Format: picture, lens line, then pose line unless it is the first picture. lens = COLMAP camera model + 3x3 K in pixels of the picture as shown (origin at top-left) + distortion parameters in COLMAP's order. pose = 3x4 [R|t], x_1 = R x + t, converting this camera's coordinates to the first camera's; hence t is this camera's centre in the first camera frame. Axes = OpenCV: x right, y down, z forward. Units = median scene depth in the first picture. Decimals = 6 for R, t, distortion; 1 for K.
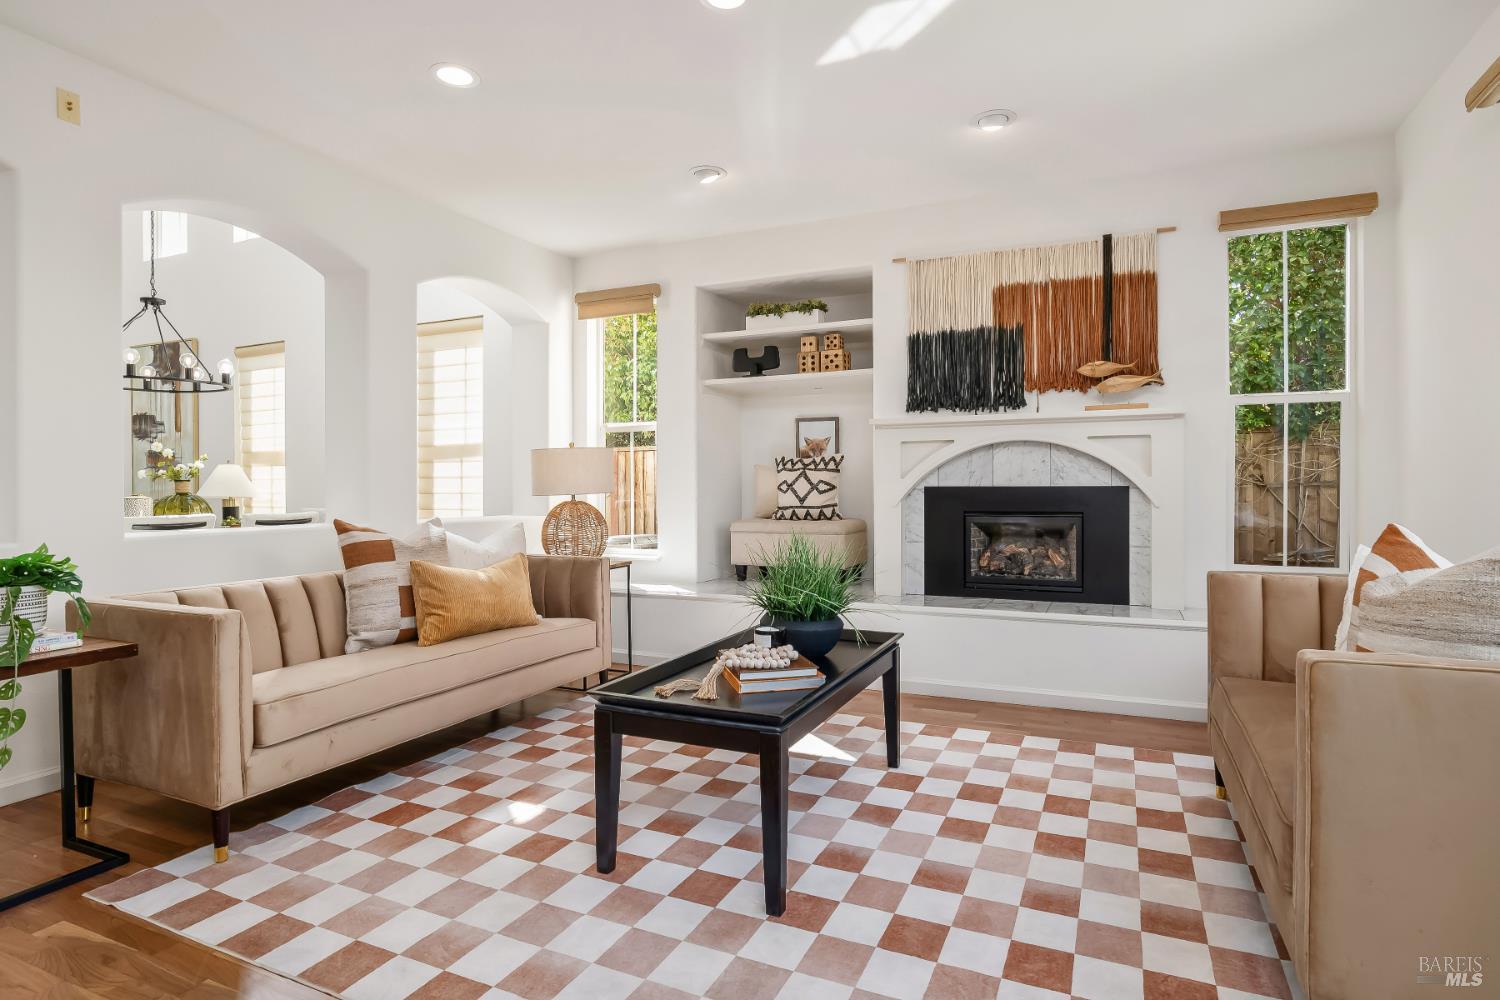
lens RADIAL K [[774.7, 0, 780.1], [0, 774.7, 486.4], [0, 0, 1]] dist [-0.021370, 0.004121]
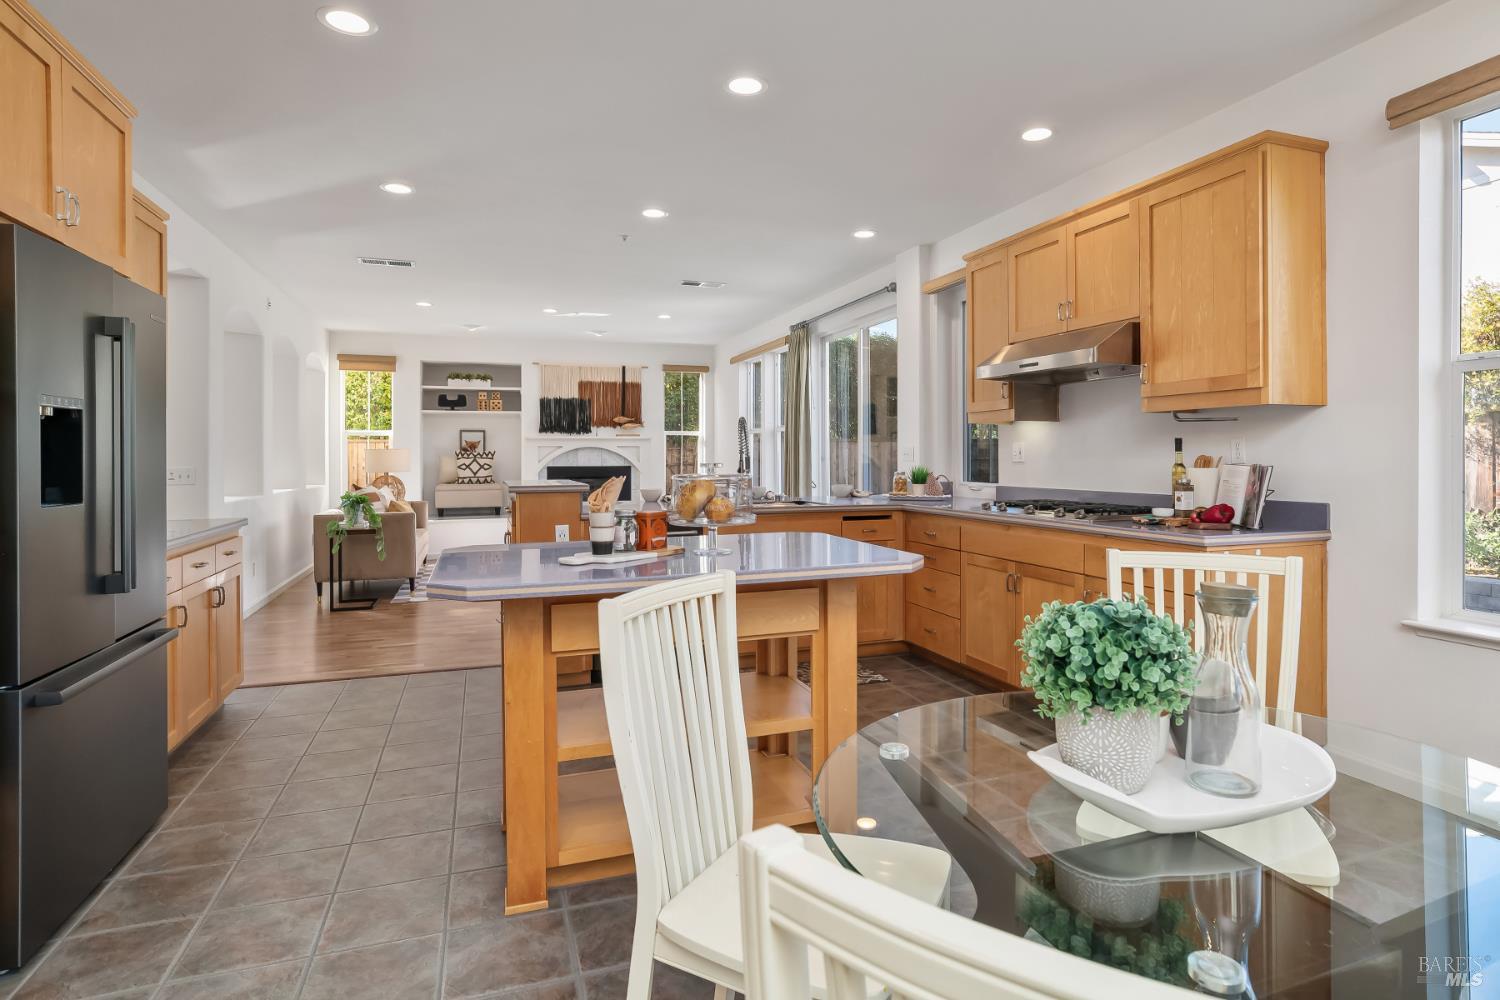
lens RADIAL K [[774.7, 0, 767.7], [0, 774.7, 442.3], [0, 0, 1]] dist [-0.021370, 0.004121]
pose [[0.719421, 0.009696, 0.694507, -0.909538], [0.001761, 0.999874, -0.015783, -0.033419], [-0.694572, 0.012578, 0.719313, -1.052354]]
